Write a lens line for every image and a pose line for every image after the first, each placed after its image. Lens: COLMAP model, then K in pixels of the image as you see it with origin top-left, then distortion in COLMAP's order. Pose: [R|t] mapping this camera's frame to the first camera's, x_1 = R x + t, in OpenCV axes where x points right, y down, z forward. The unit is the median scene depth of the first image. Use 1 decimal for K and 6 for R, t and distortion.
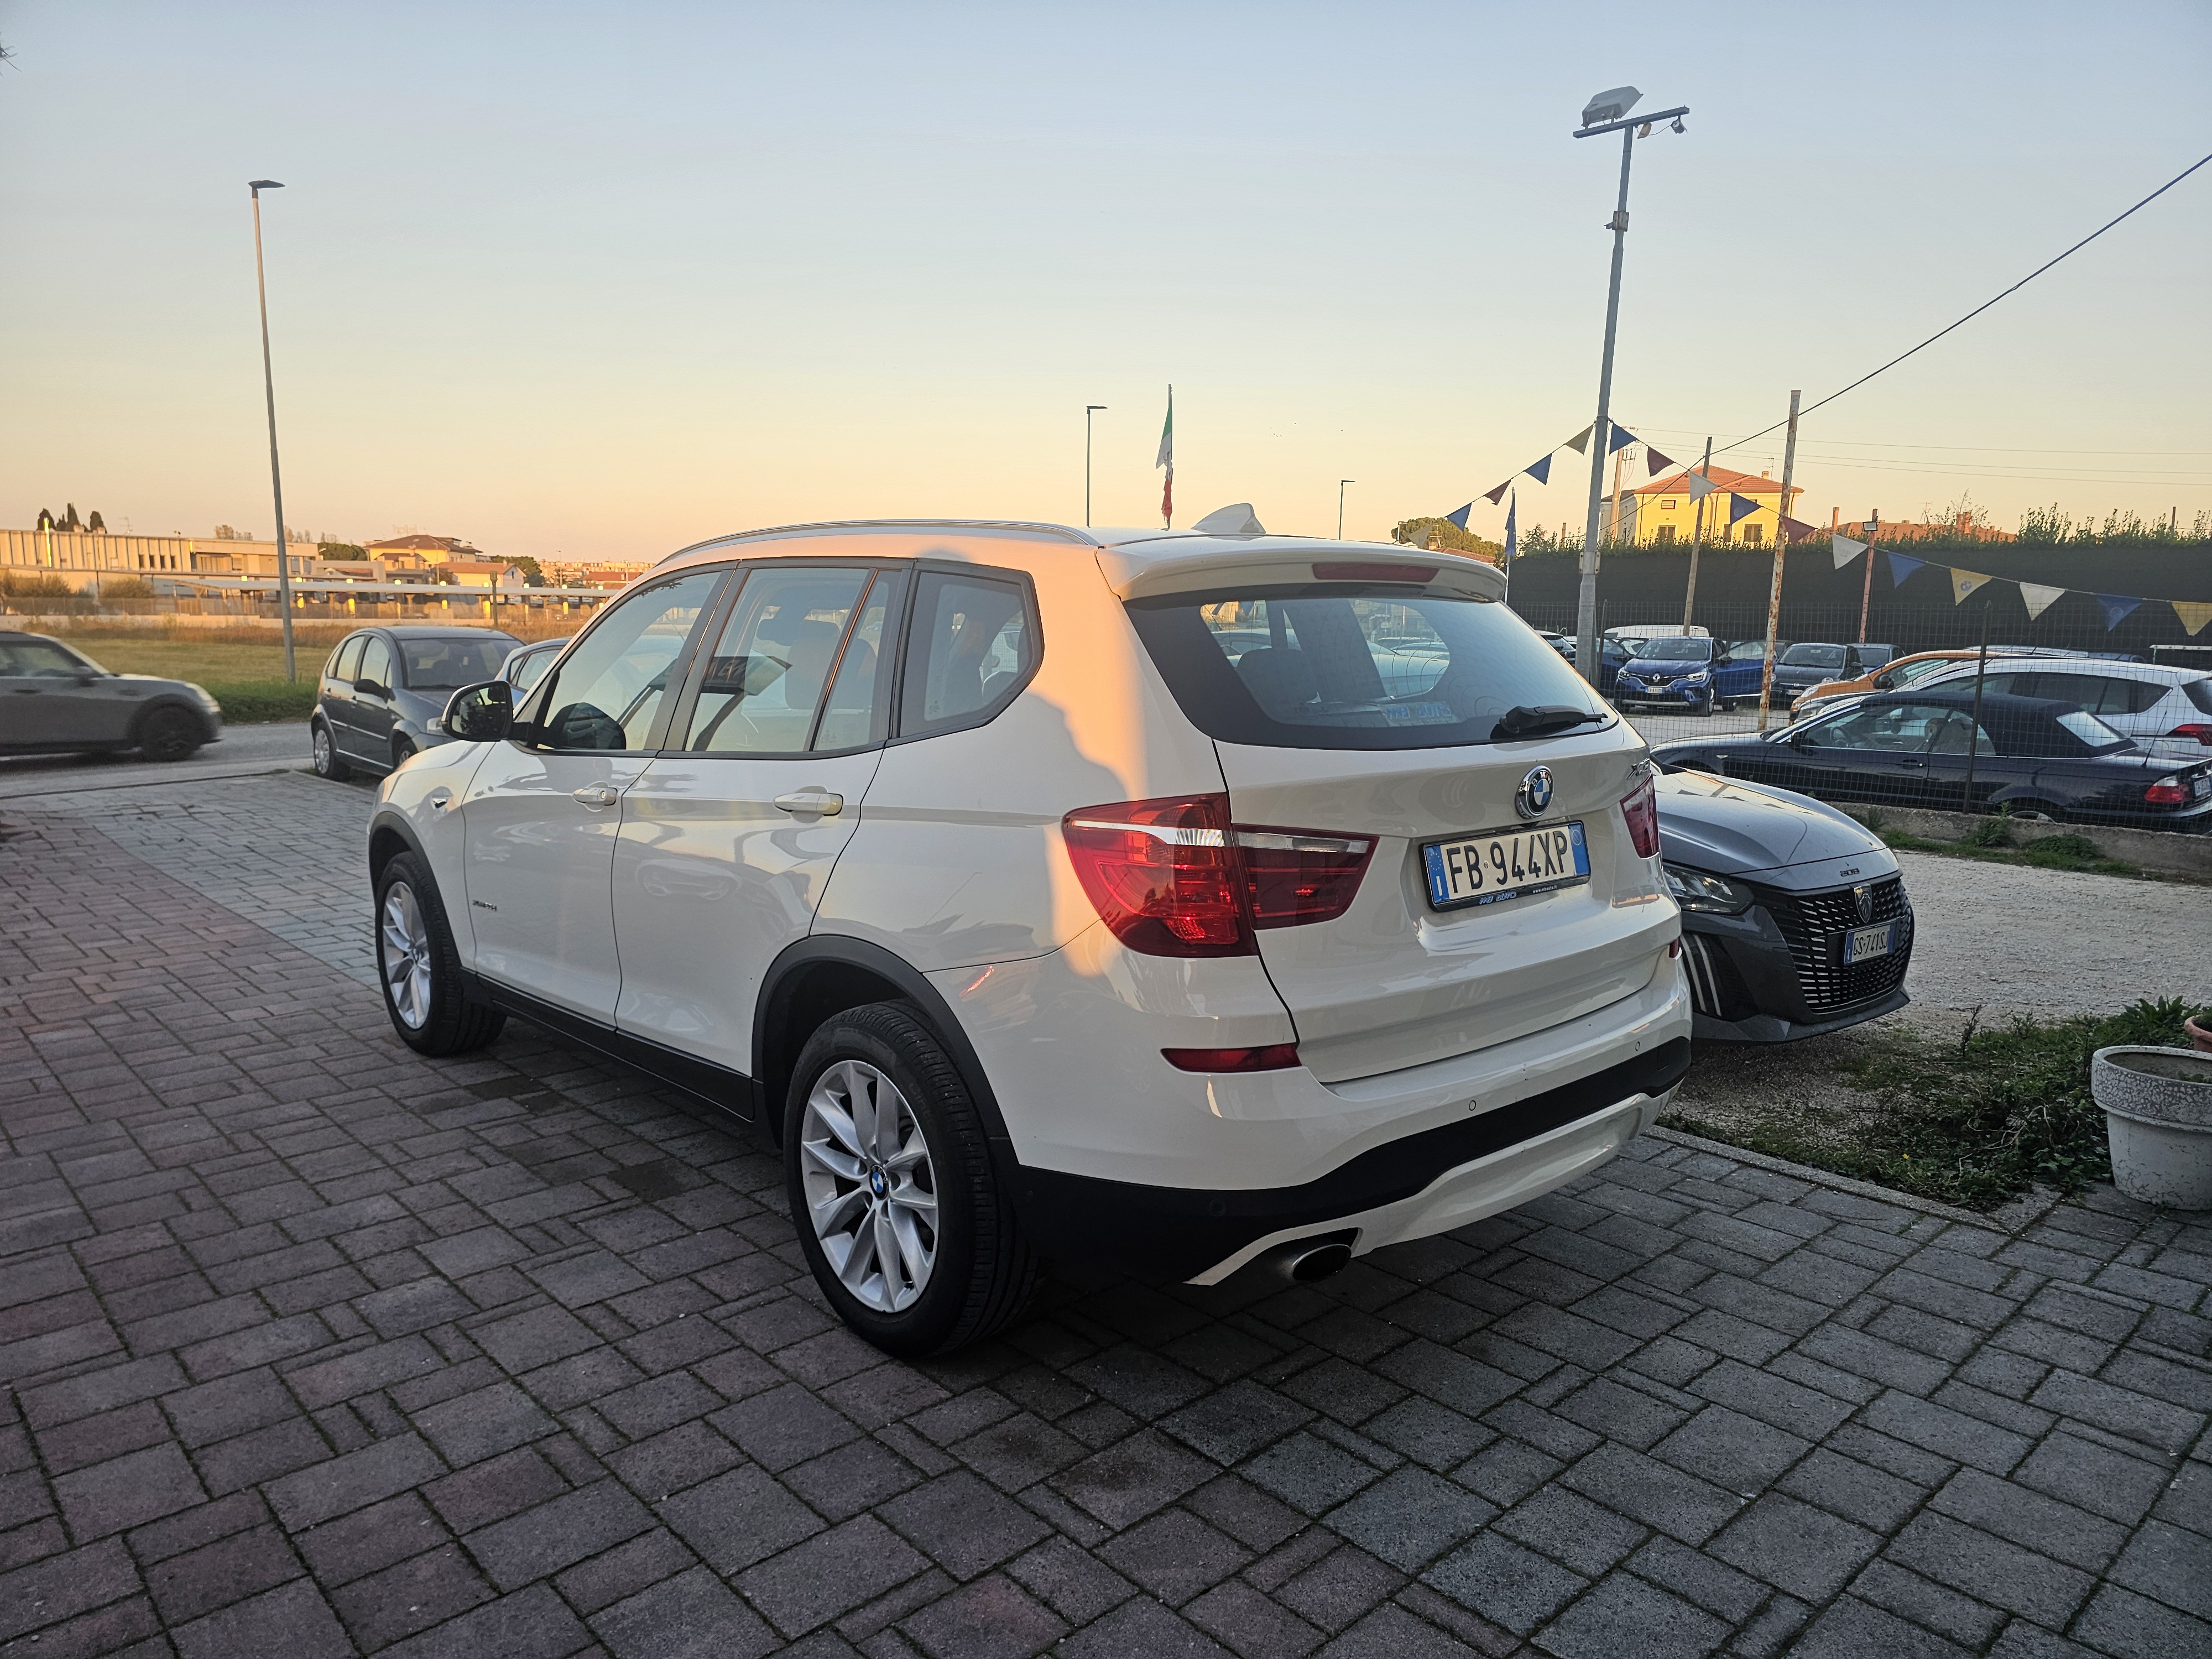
lens RADIAL K [[1476.1, 0, 1124.3], [0, 1476.1, 839.1], [0, 0, 1]] dist [0.056066, -0.053249]
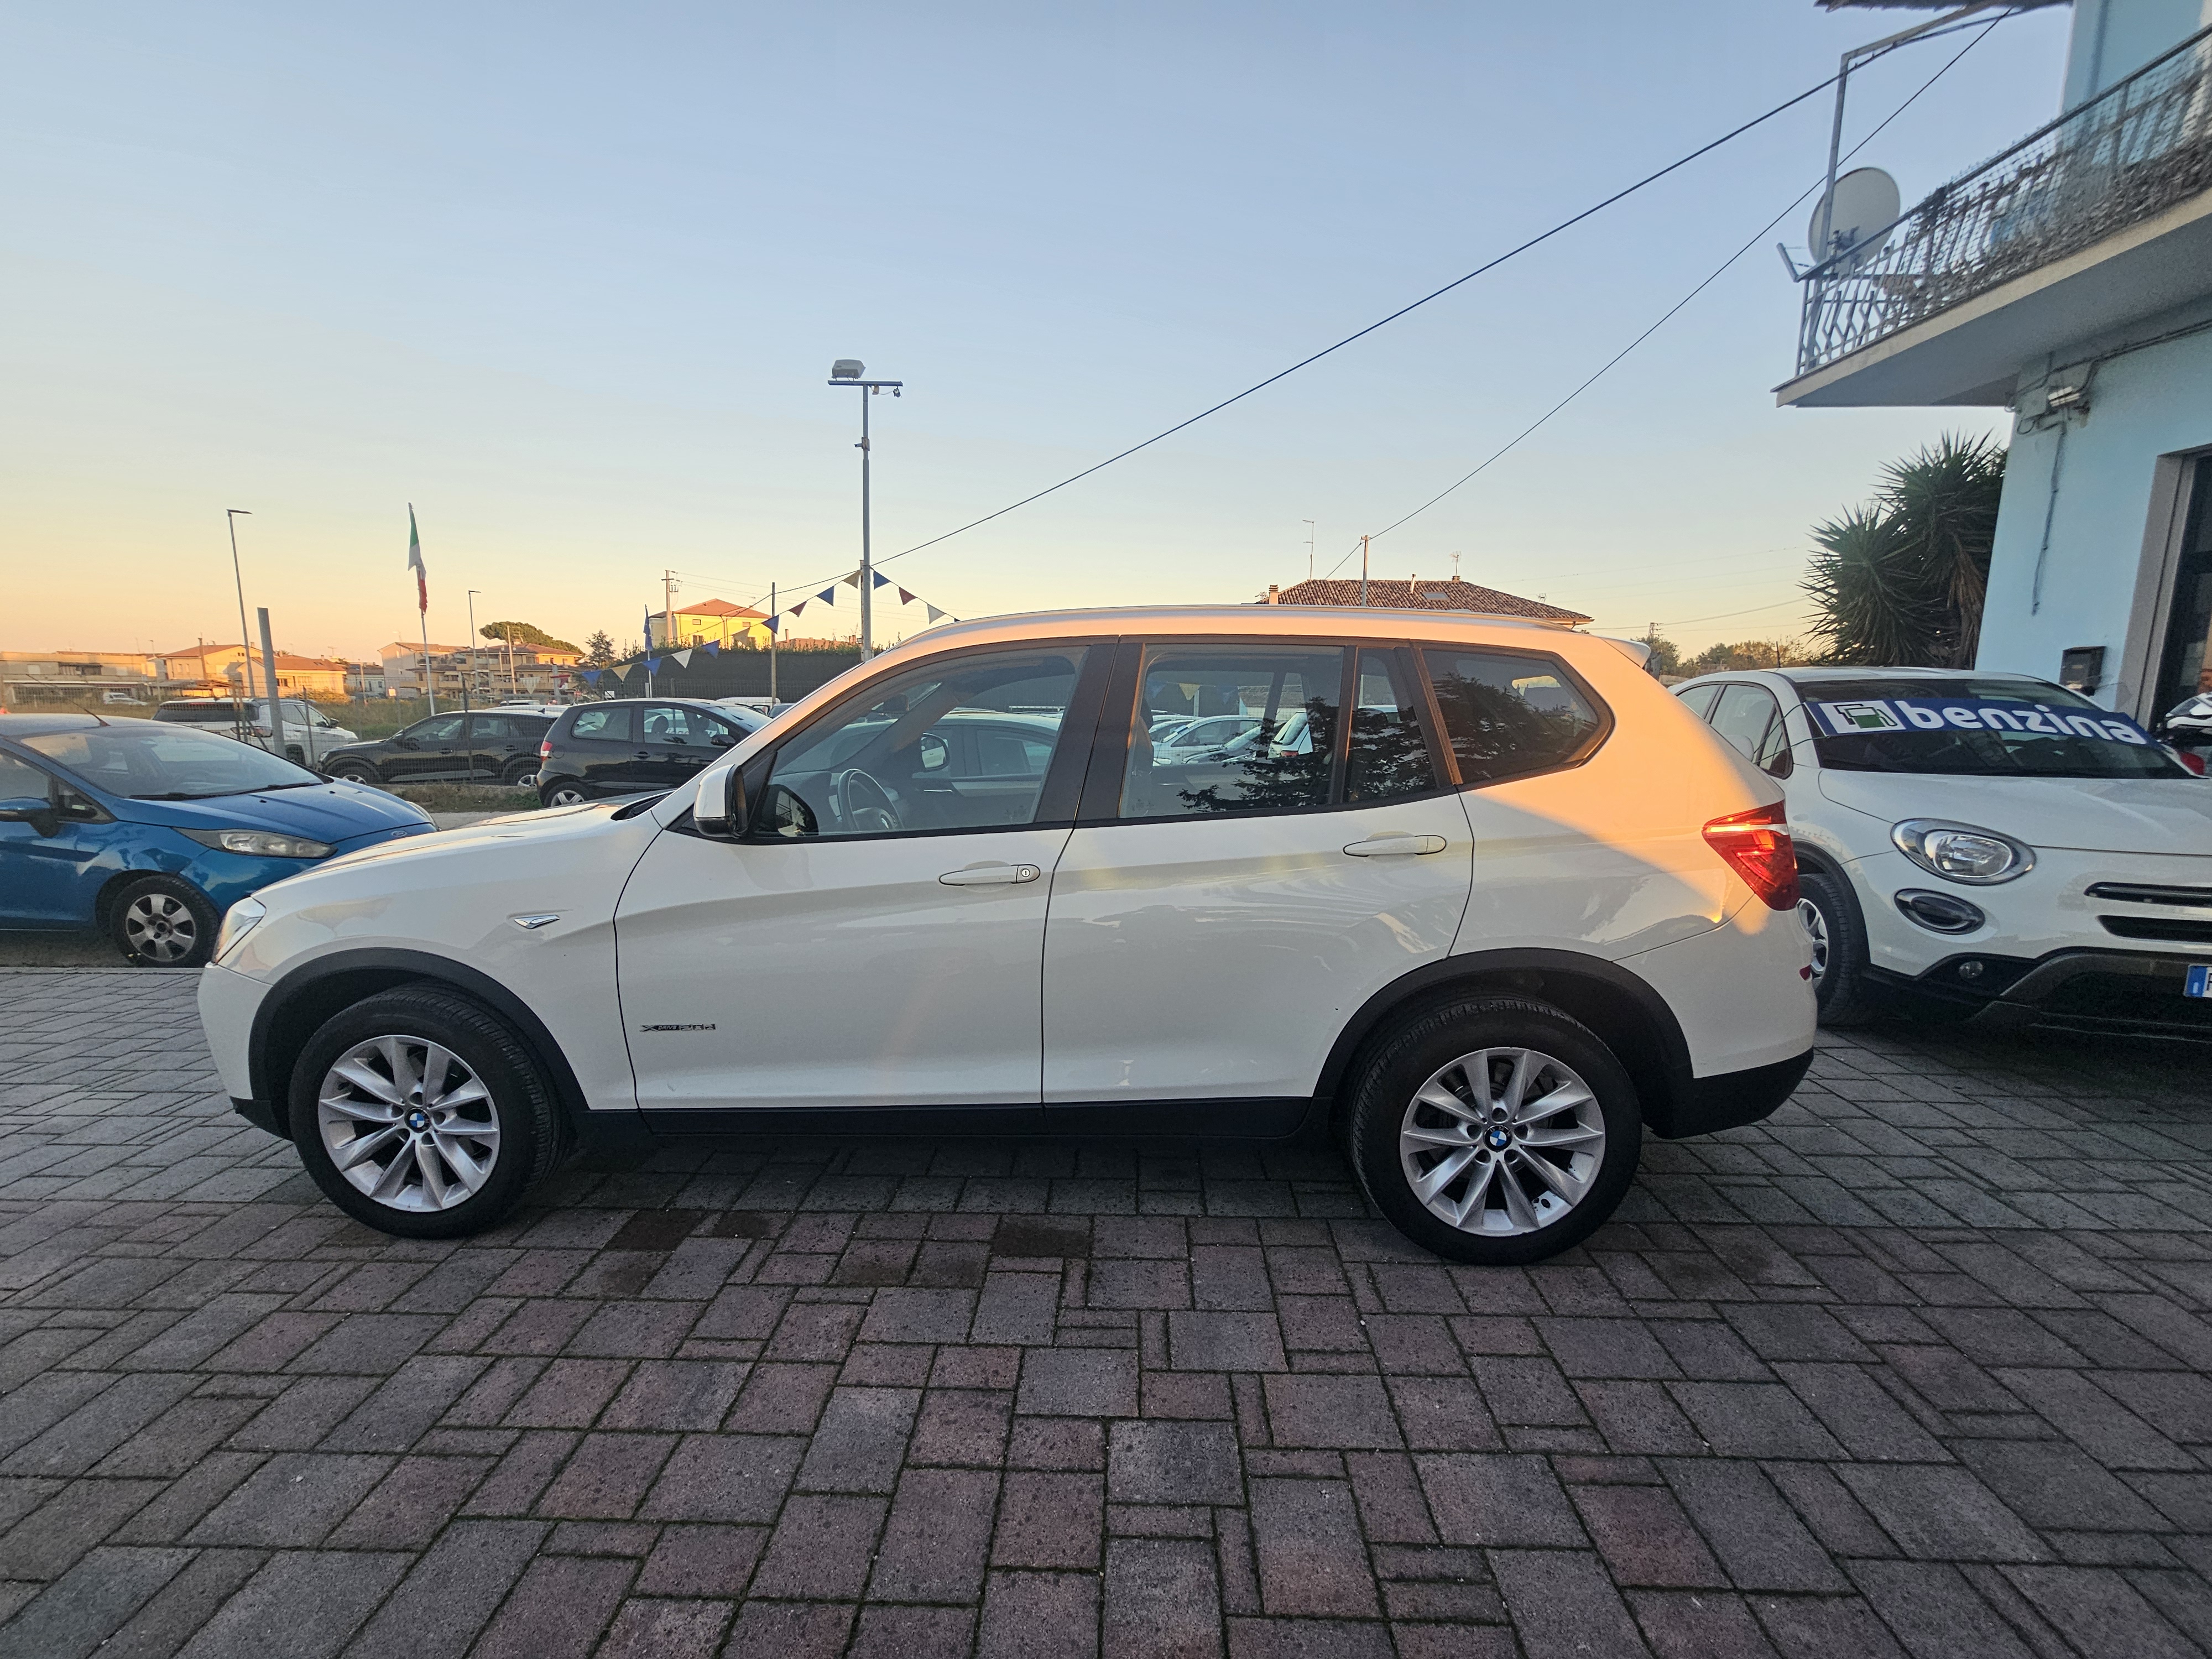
lens RADIAL K [[897.9, 0, 1106.0], [0, 897.9, 829.5], [0, 0, 1]] dist [0.000392, -0.000047]
pose [[0.707010, -0.110692, 0.698487, -0.924406], [0.108487, 0.992960, 0.047548, -0.101490], [-0.698833, 0.042159, 0.714042, 0.694776]]
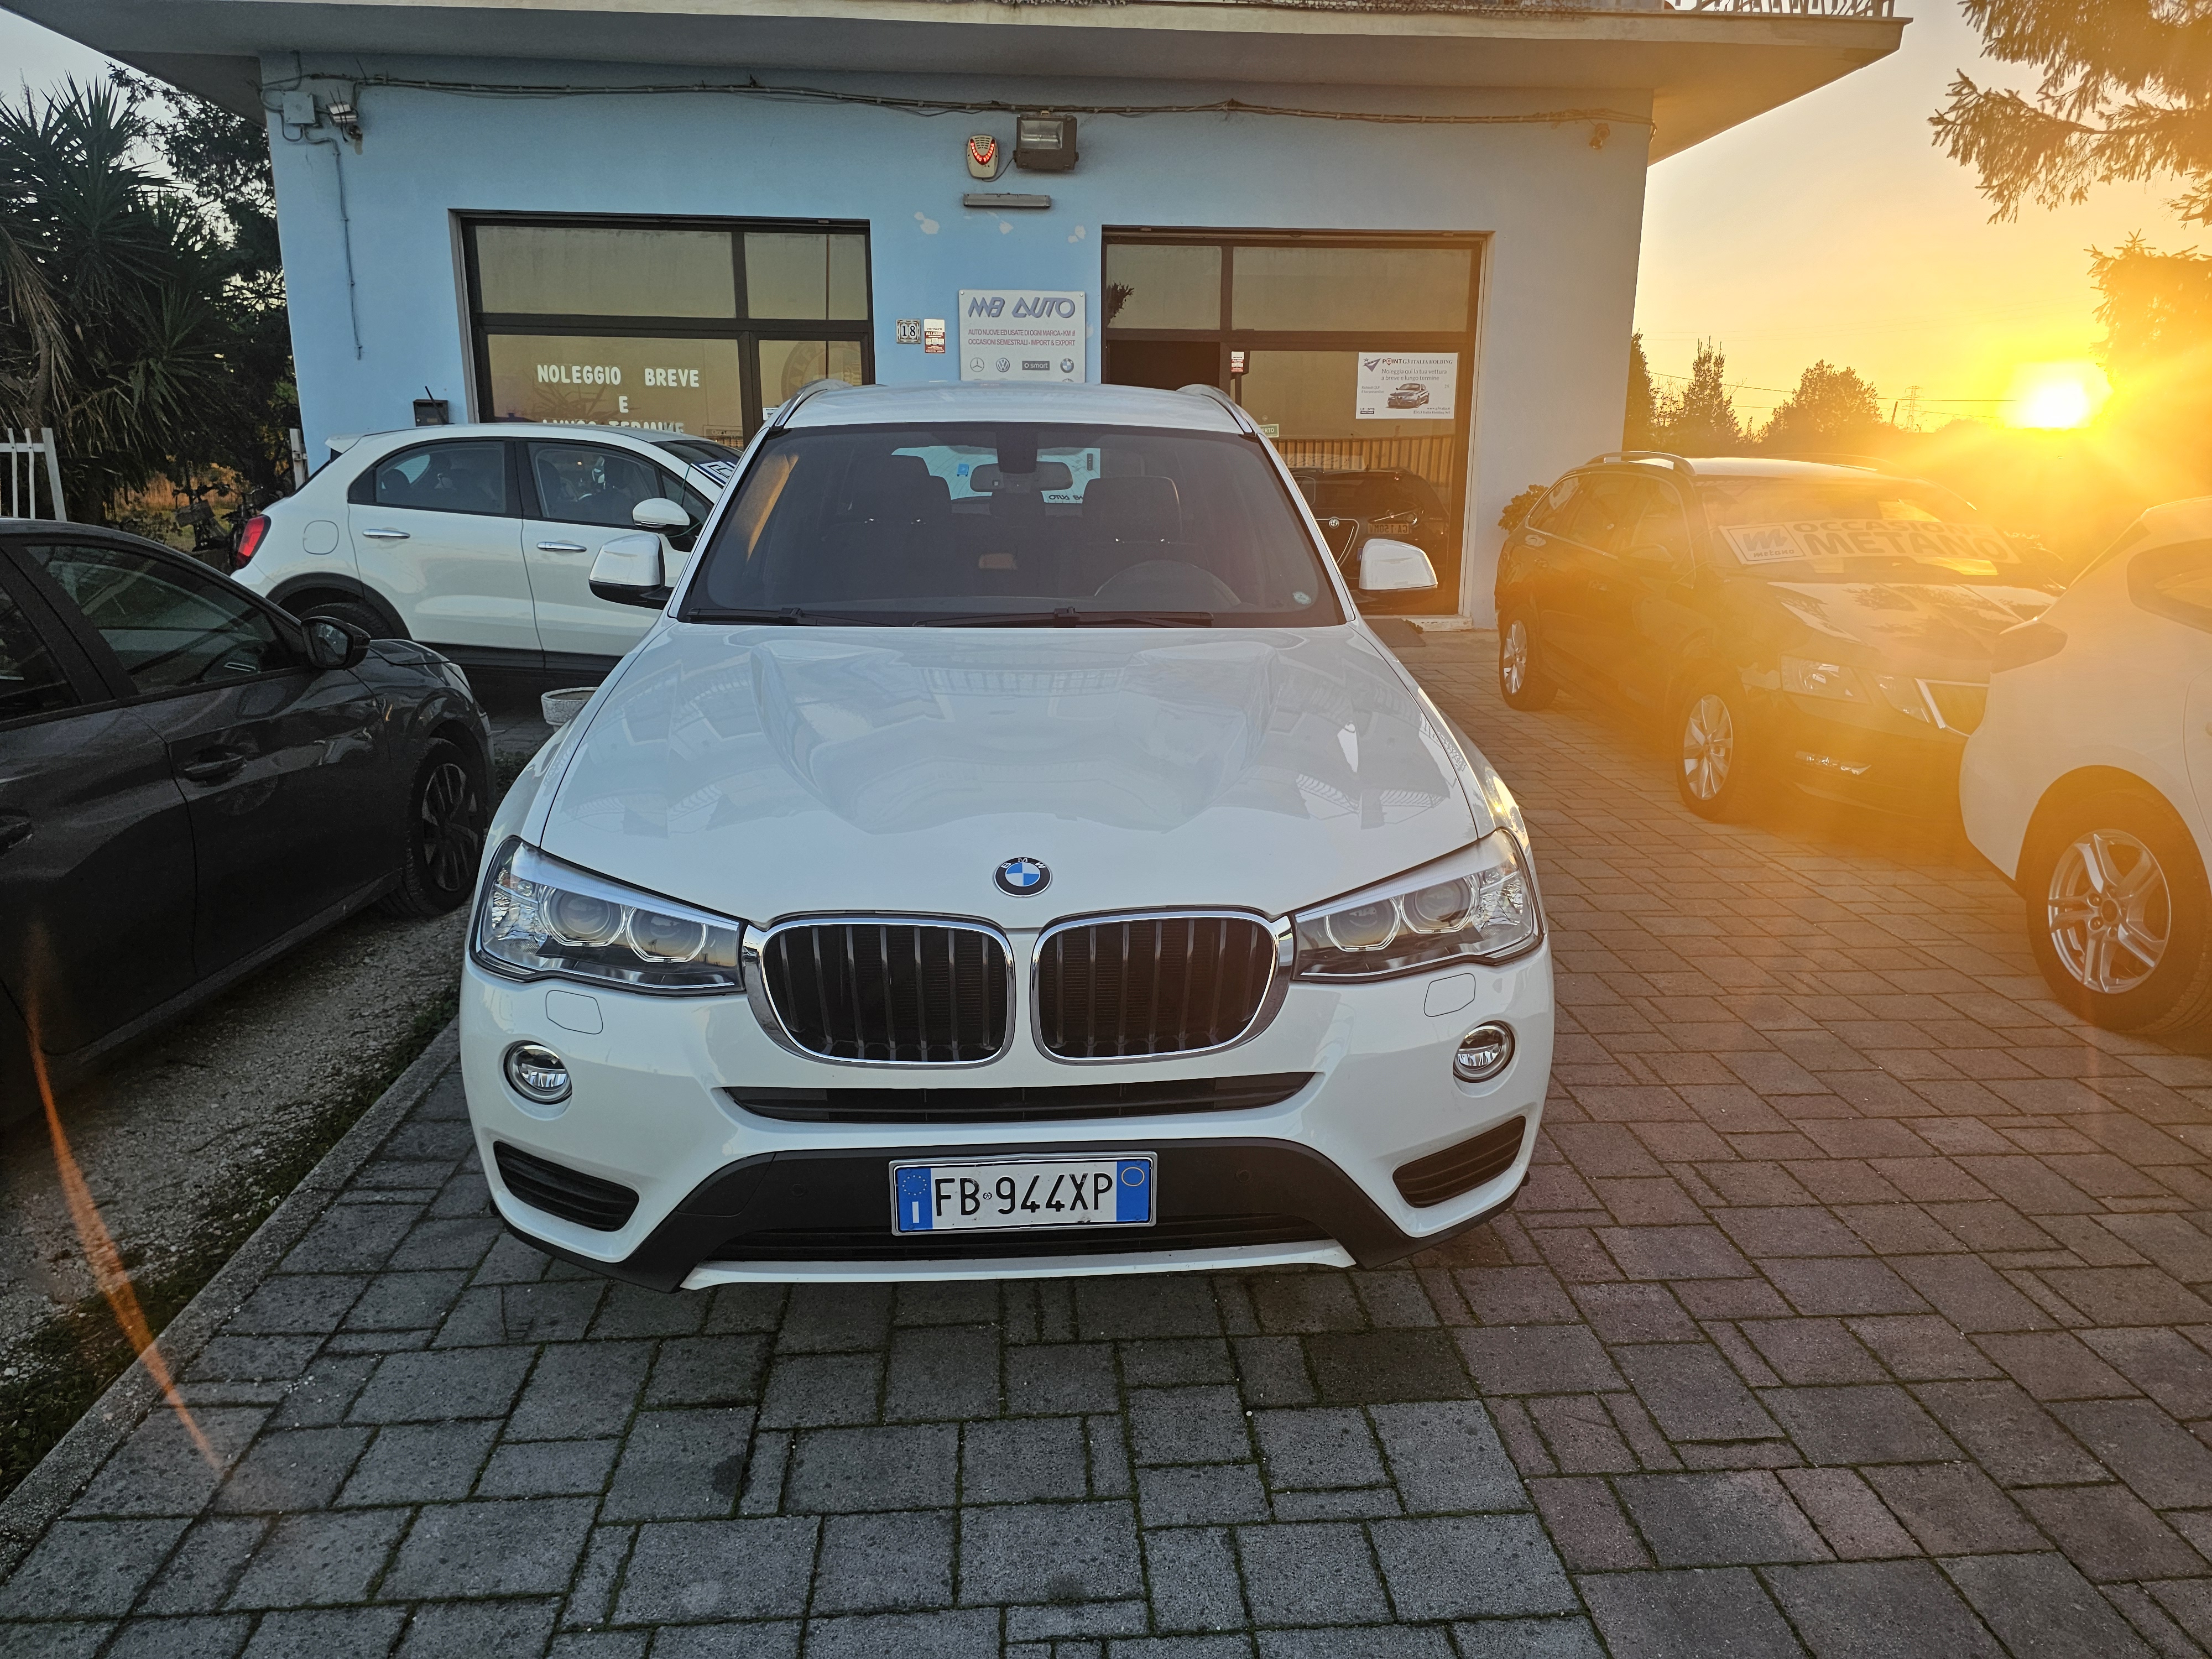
lens RADIAL K [[1476.8, 0, 1116.1], [0, 1476.8, 820.1], [0, 0, 1]] dist [0.063584, -0.064462]
pose [[-0.782340, -0.160678, 0.601770, -1.237981], [0.081149, 0.931623, 0.354251, -0.399126], [-0.617543, 0.325977, -0.715807, 2.579696]]
